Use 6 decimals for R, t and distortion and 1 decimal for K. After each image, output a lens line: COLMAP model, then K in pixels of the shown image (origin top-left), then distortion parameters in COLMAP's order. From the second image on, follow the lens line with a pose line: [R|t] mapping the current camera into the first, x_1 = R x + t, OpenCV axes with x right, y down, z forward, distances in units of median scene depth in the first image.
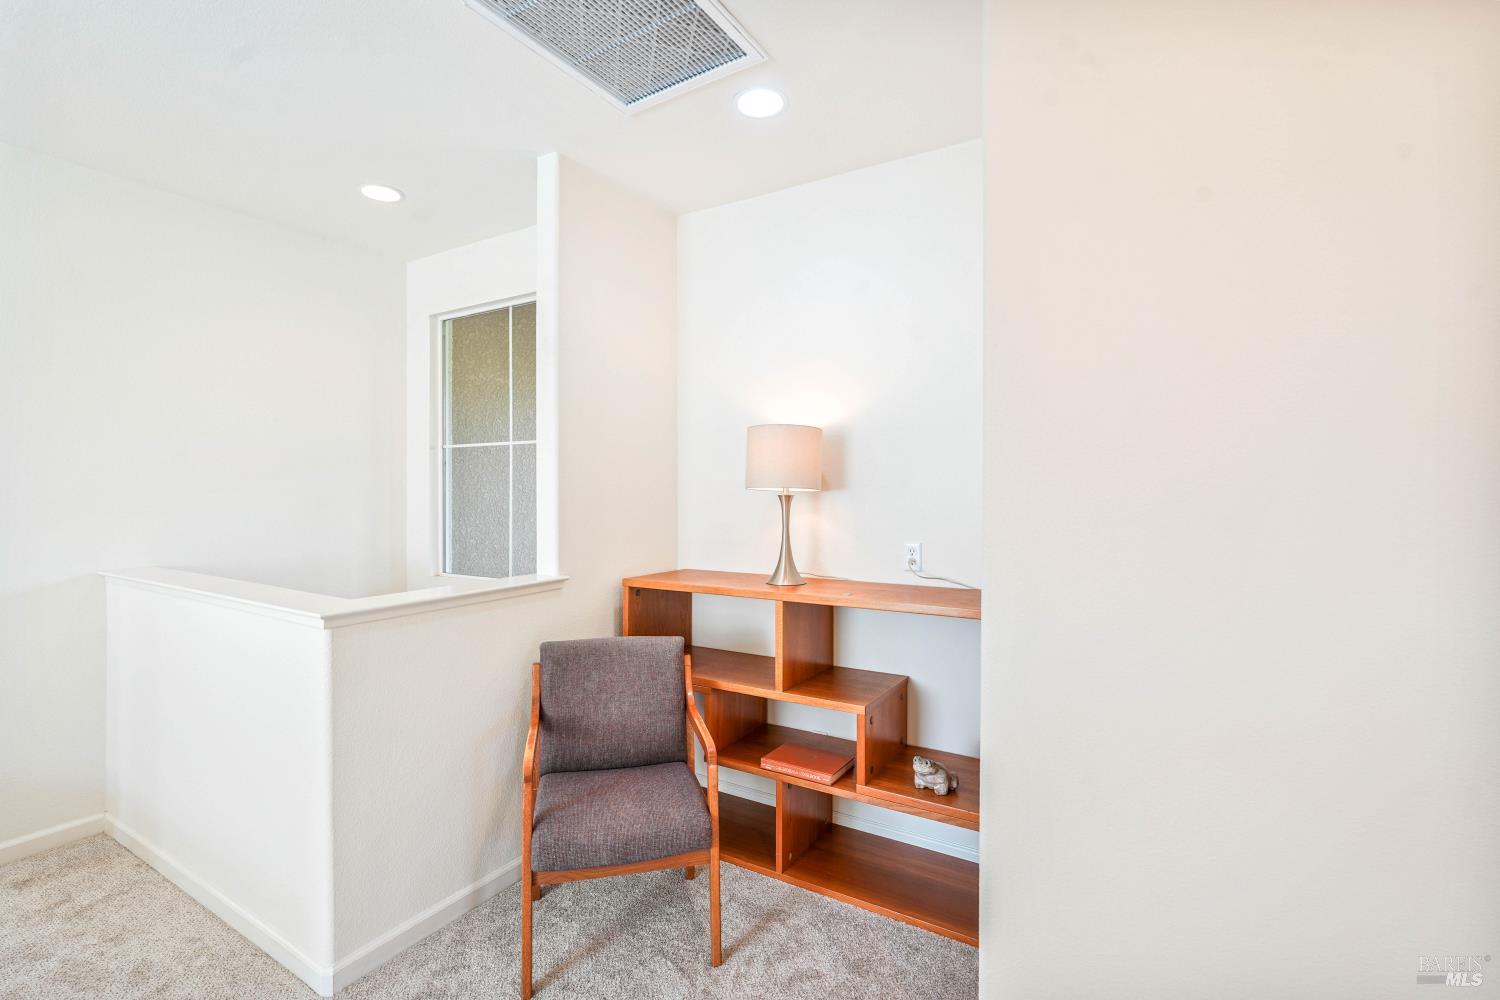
lens RADIAL K [[680.3, 0, 717.4], [0, 680.3, 492.6], [0, 0, 1]] dist [-0.011768, 0.006763]
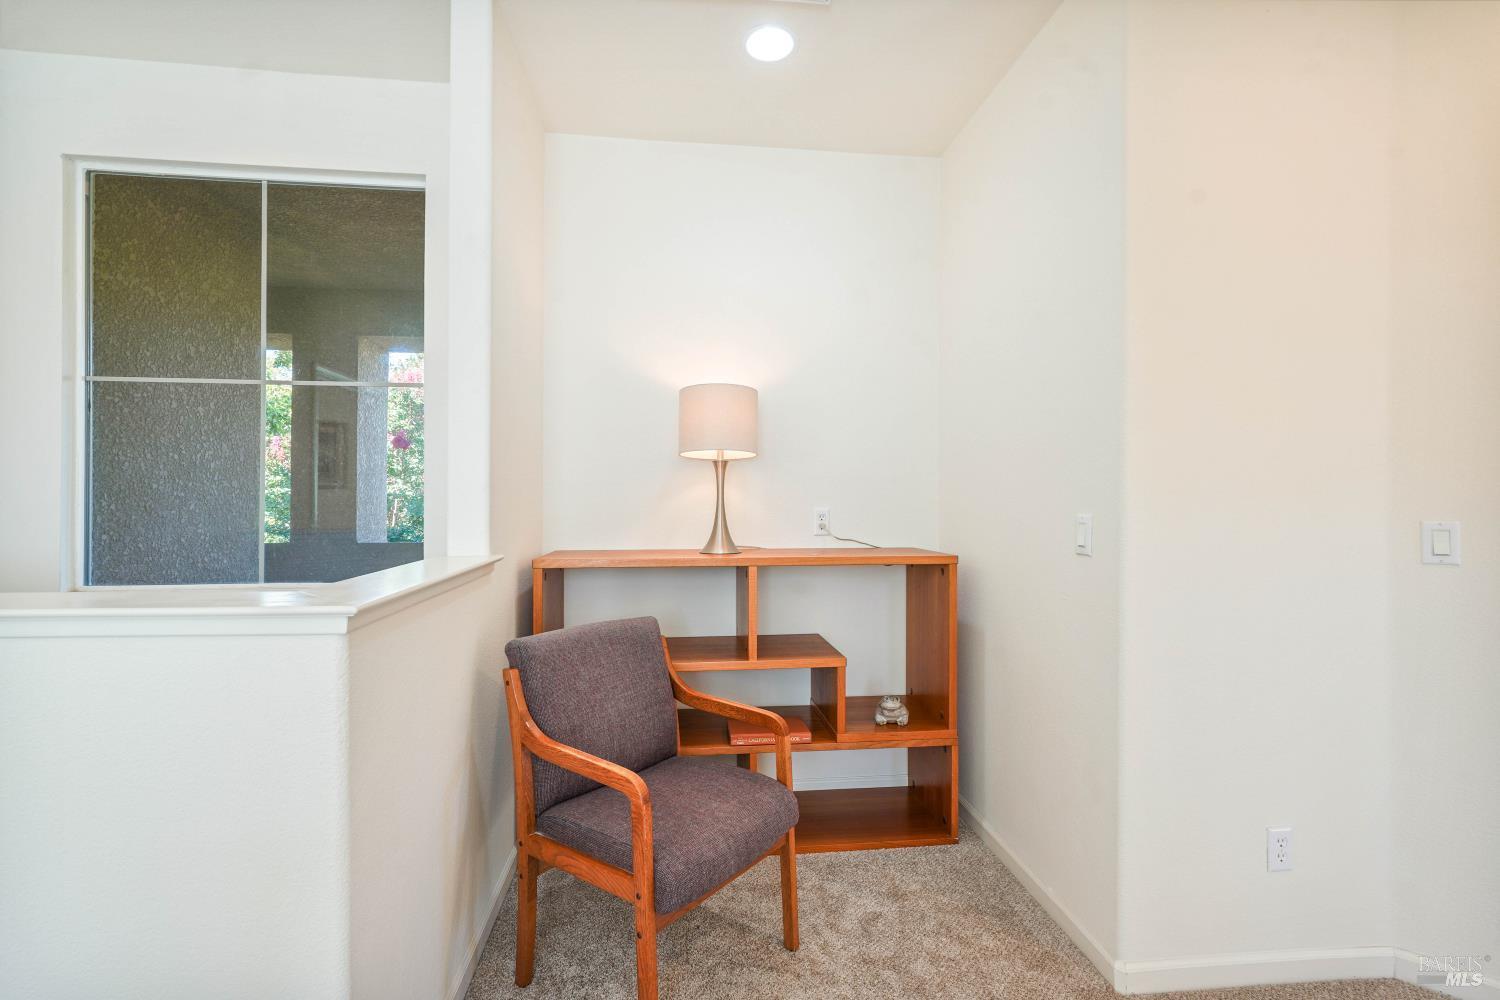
lens RADIAL K [[680.3, 0, 746.4], [0, 680.3, 497.3], [0, 0, 1]] dist [-0.011768, 0.006763]
pose [[0.778940, 0.004081, 0.627085, -0.478771], [-0.000536, 0.999983, -0.005842, 0.062043], [-0.627098, 0.004214, 0.778929, 0.235225]]
